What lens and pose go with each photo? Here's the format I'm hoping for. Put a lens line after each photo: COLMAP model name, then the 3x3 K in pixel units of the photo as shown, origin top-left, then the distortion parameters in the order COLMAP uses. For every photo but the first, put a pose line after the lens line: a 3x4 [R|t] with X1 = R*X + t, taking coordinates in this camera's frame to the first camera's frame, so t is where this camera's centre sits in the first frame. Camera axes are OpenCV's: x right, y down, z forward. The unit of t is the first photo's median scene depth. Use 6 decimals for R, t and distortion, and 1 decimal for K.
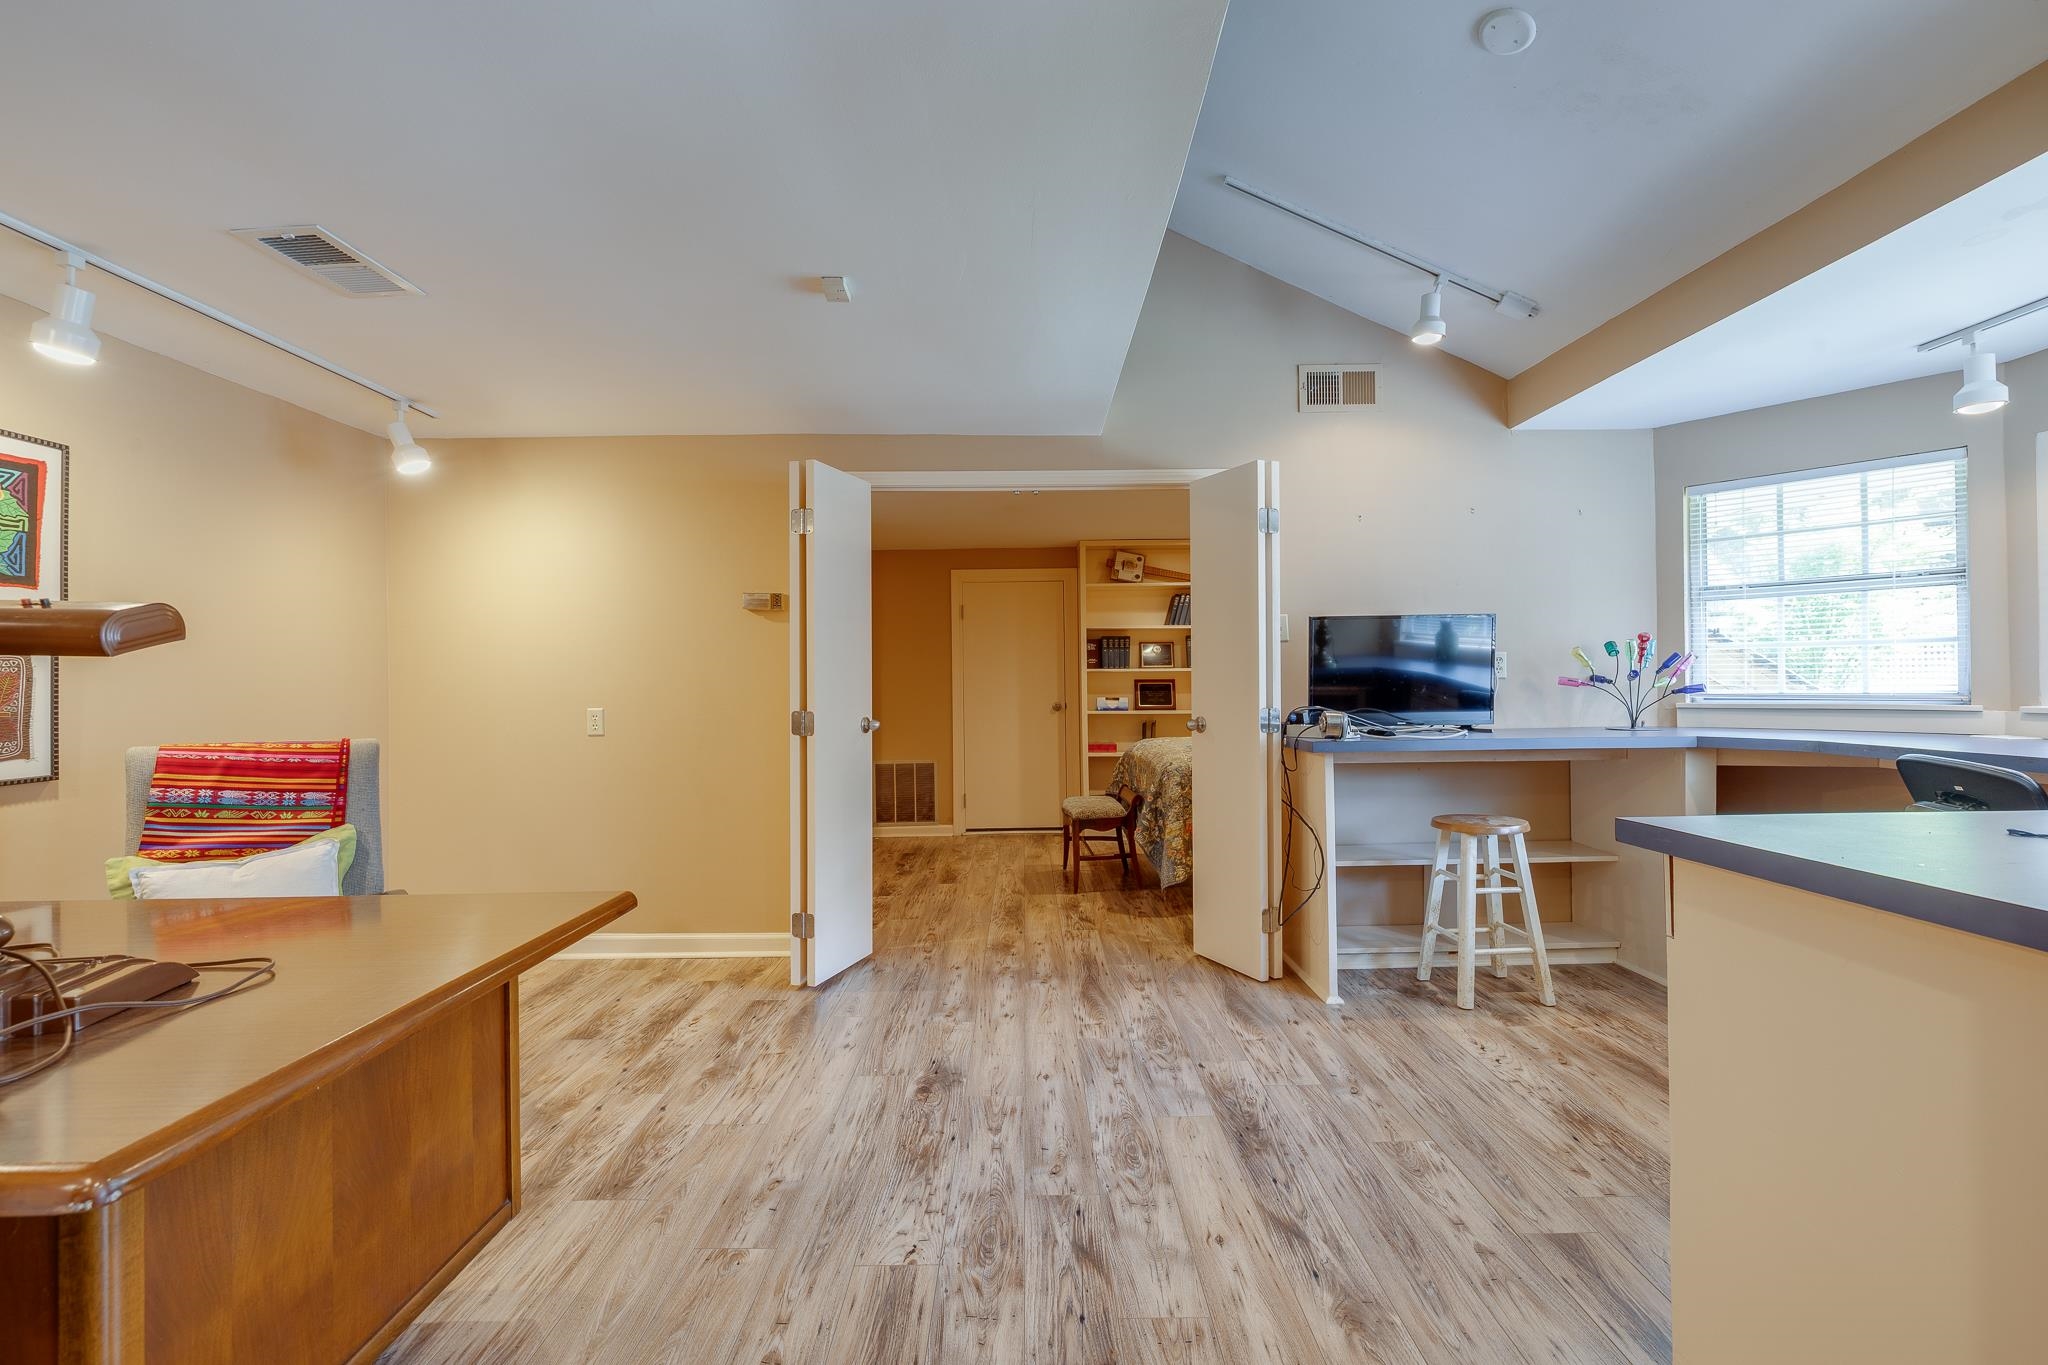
lens RADIAL K [[964.3, 0, 1023.3], [0, 964.3, 681.5], [0, 0, 1]] dist [0.000761, 0.000036]
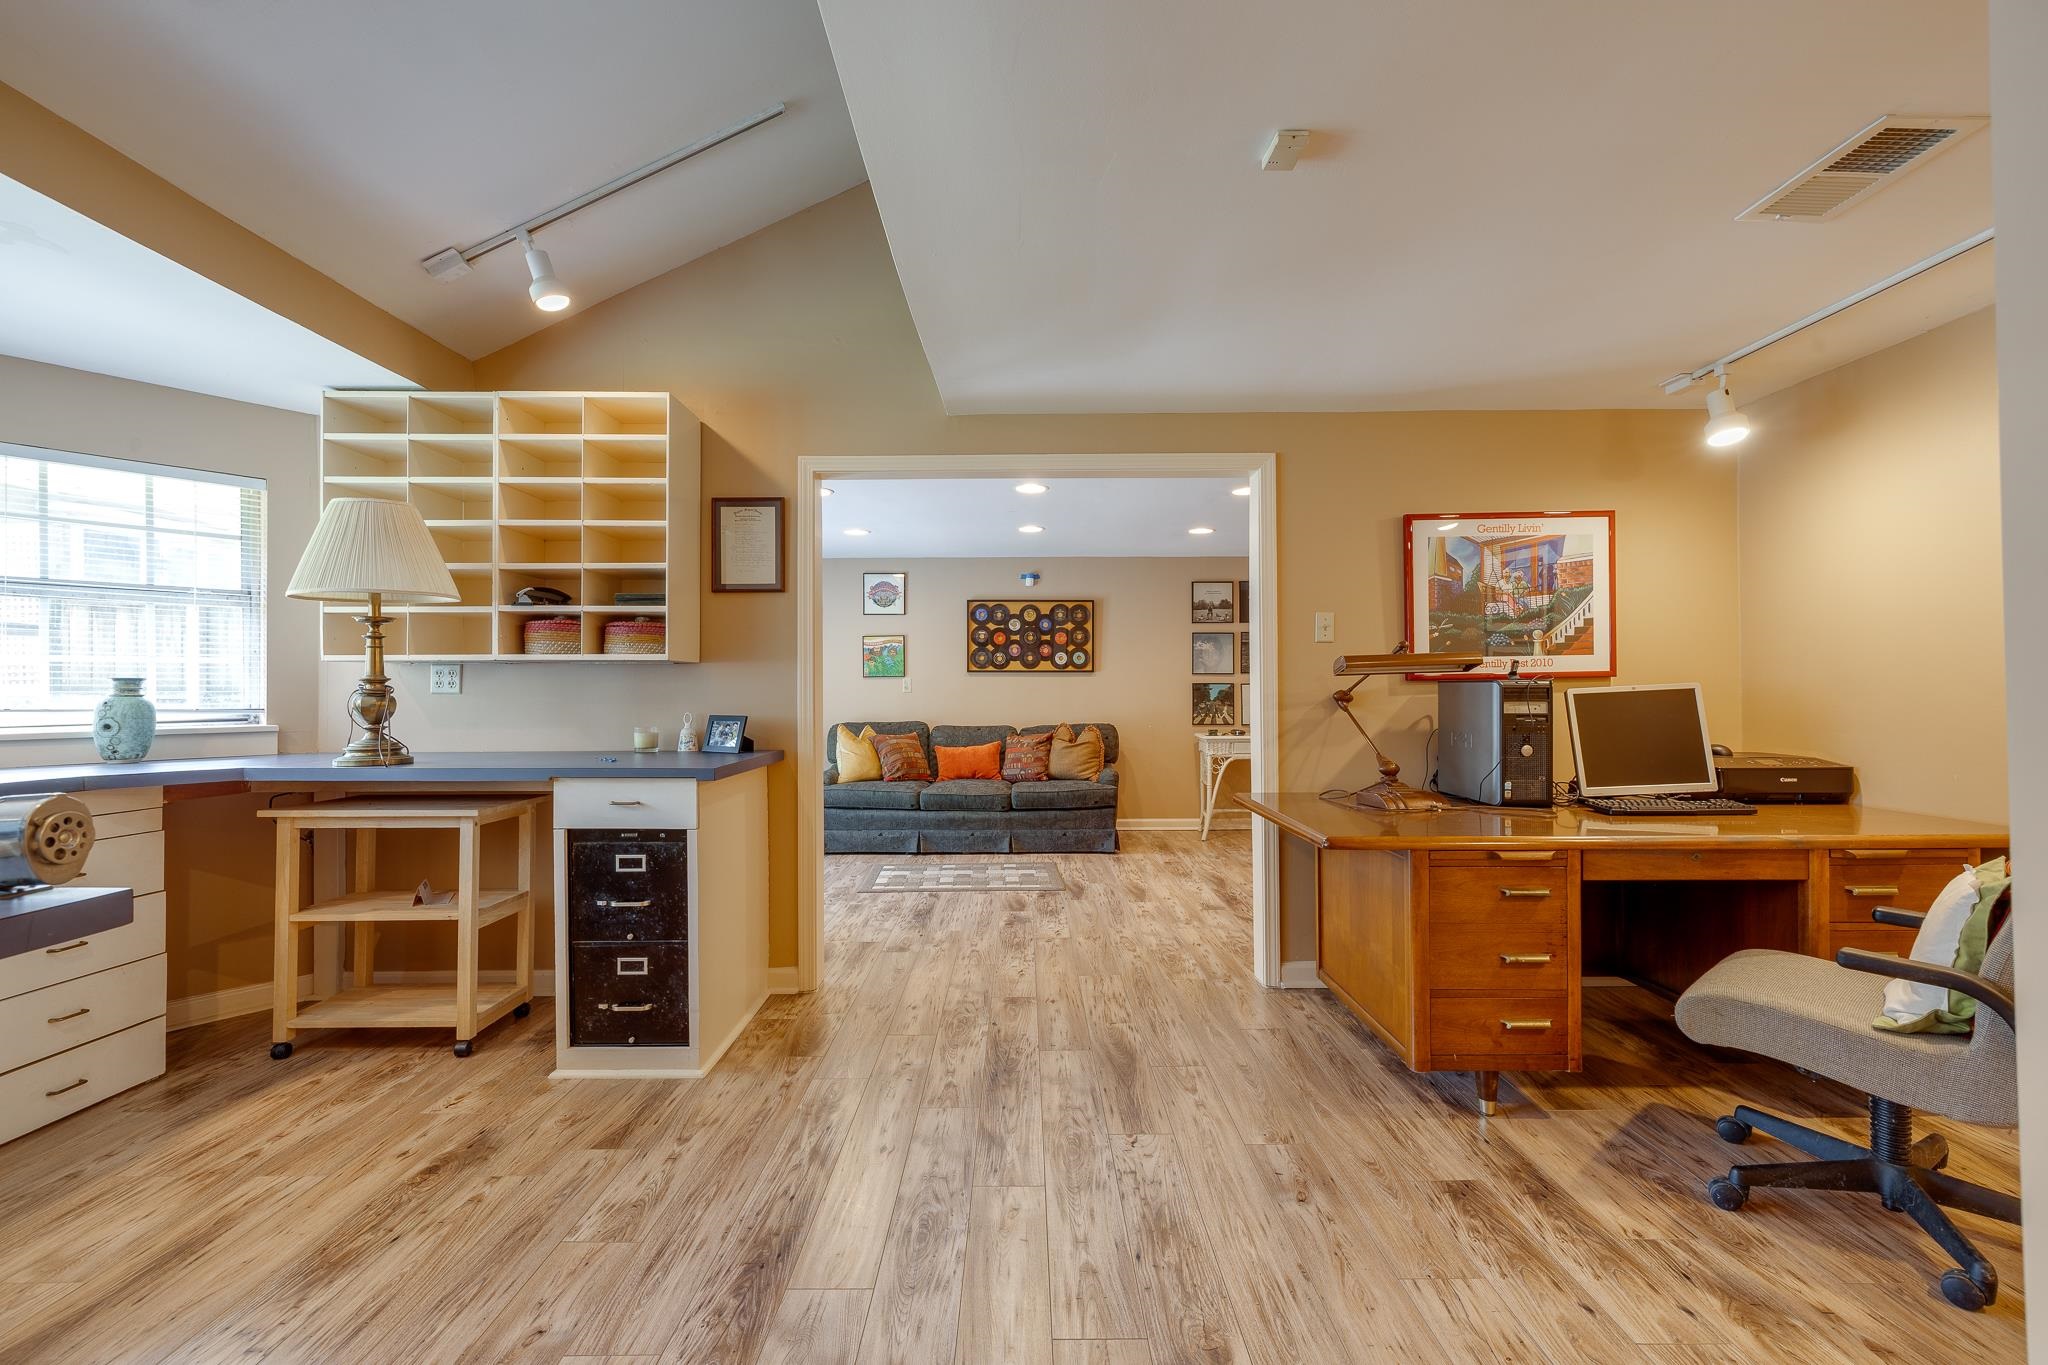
lens RADIAL K [[964.3, 0, 1026.5], [0, 964.3, 683.3], [0, 0, 1]] dist [0.000761, 0.000036]
pose [[-0.999835, 0.016683, -0.007183, 0.018812], [0.016769, 0.999787, -0.012034, 0.007864], [0.006981, -0.012152, -0.999902, 1.925134]]
